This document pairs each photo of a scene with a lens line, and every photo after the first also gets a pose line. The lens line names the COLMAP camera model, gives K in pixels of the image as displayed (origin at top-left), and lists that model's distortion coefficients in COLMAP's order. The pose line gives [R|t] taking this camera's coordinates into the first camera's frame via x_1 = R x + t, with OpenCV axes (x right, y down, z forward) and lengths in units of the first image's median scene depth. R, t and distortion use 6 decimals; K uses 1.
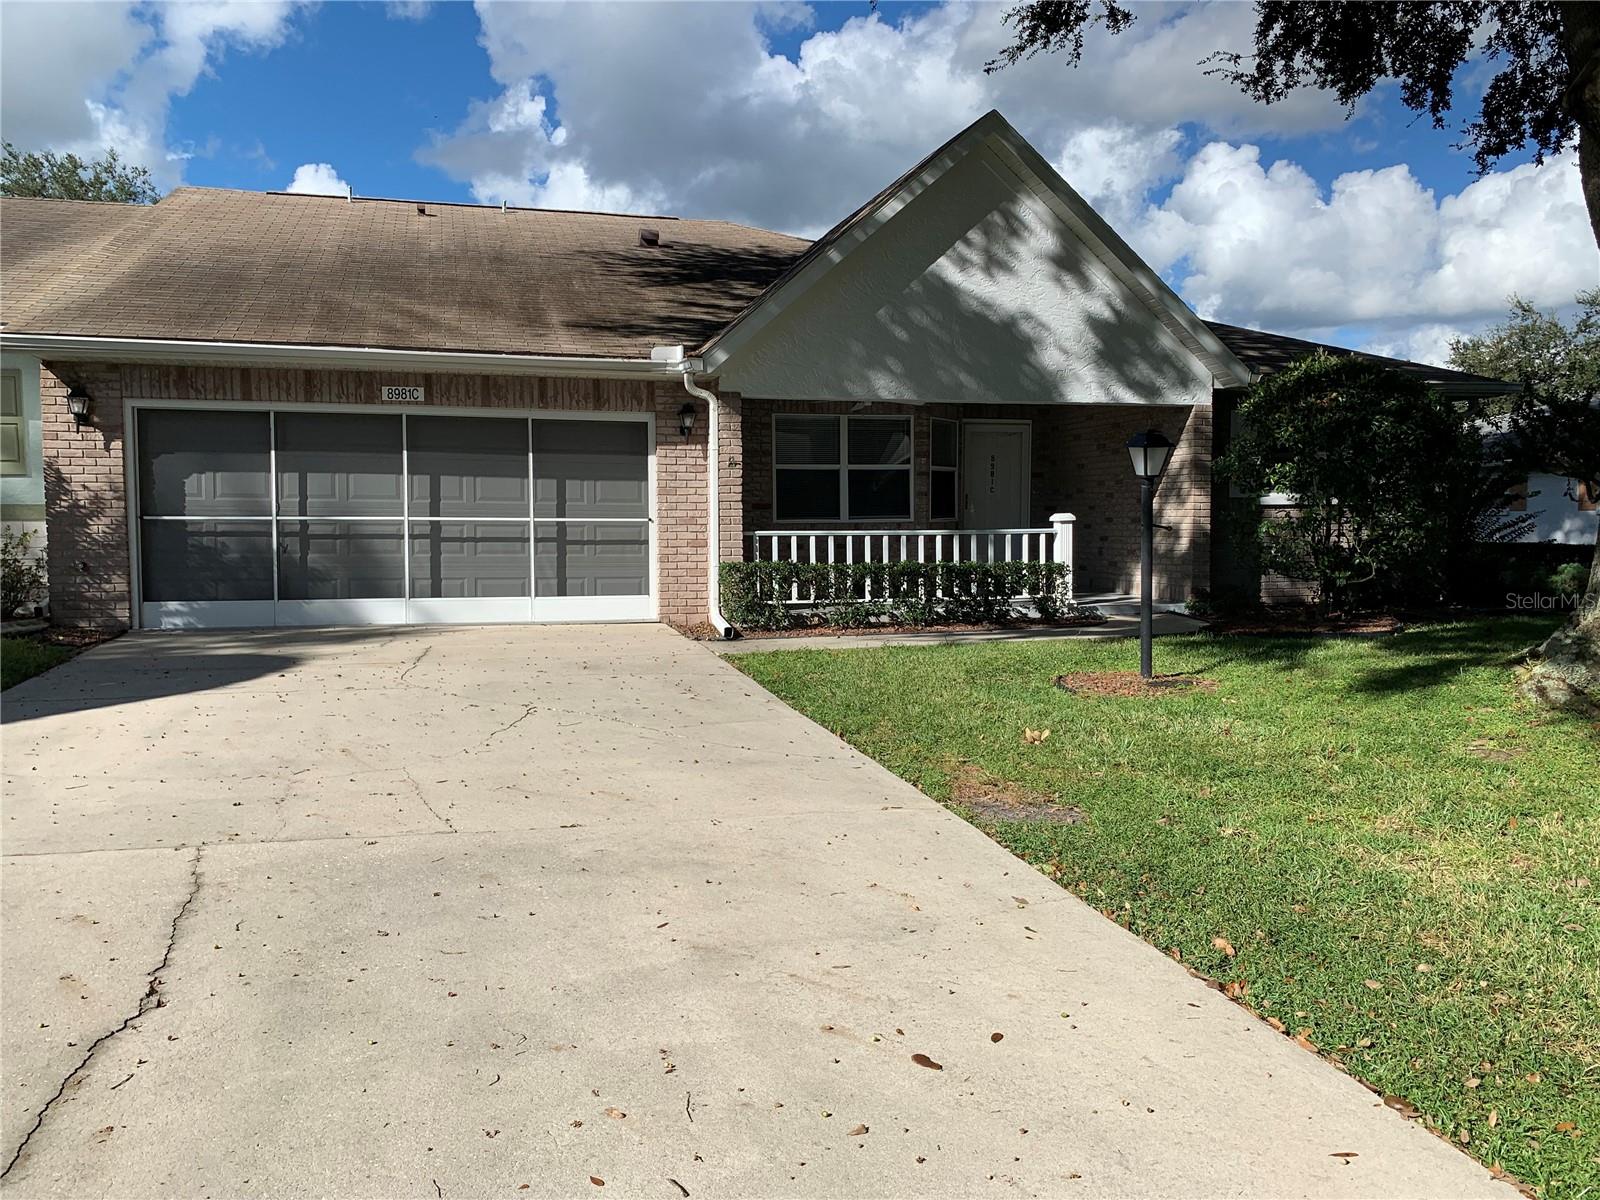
lens RADIAL K [[1219.8, 0, 797.4], [0, 1219.8, 589.0], [0, 0, 1]] dist [0.080690, -0.178265]
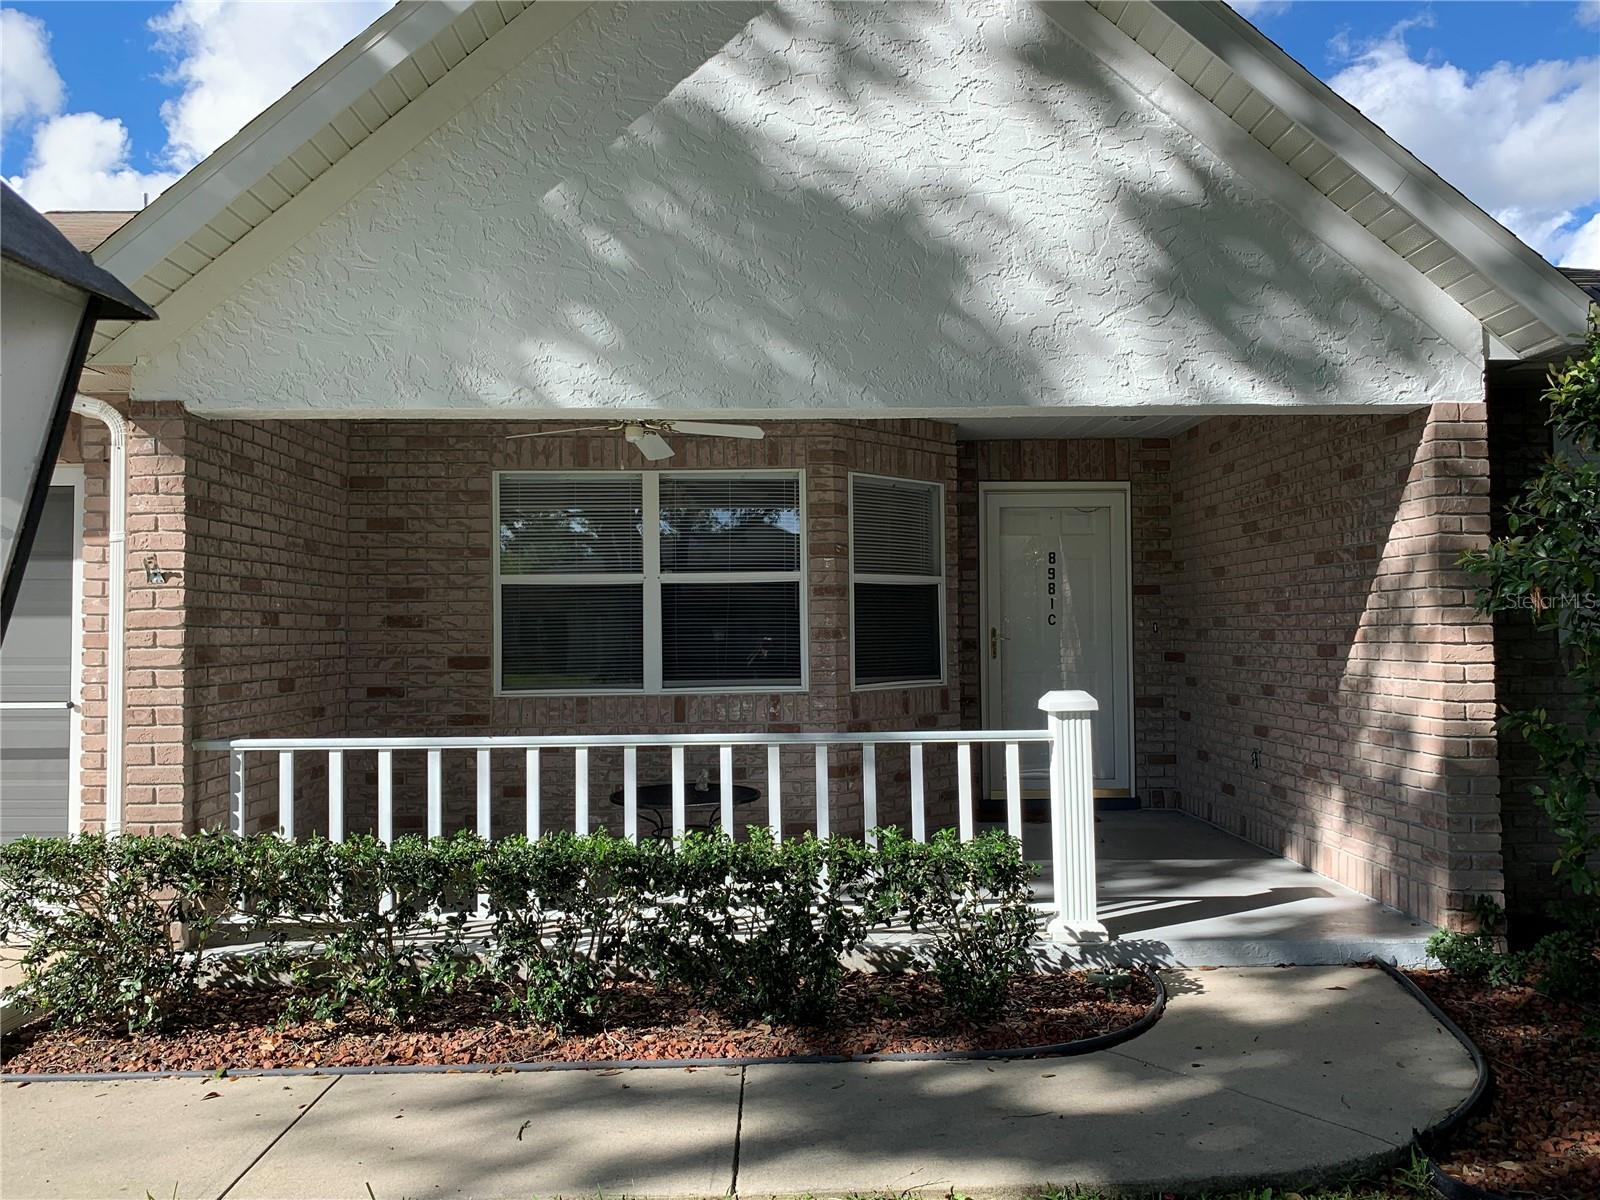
lens RADIAL K [[1219.8, 0, 797.4], [0, 1219.8, 589.0], [0, 0, 1]] dist [0.080690, -0.178265]
pose [[0.967125, -0.011865, -0.254023, 0.233972], [-0.011931, 0.995694, -0.091932, -0.057525], [0.254020, 0.091940, 0.962819, 0.605125]]
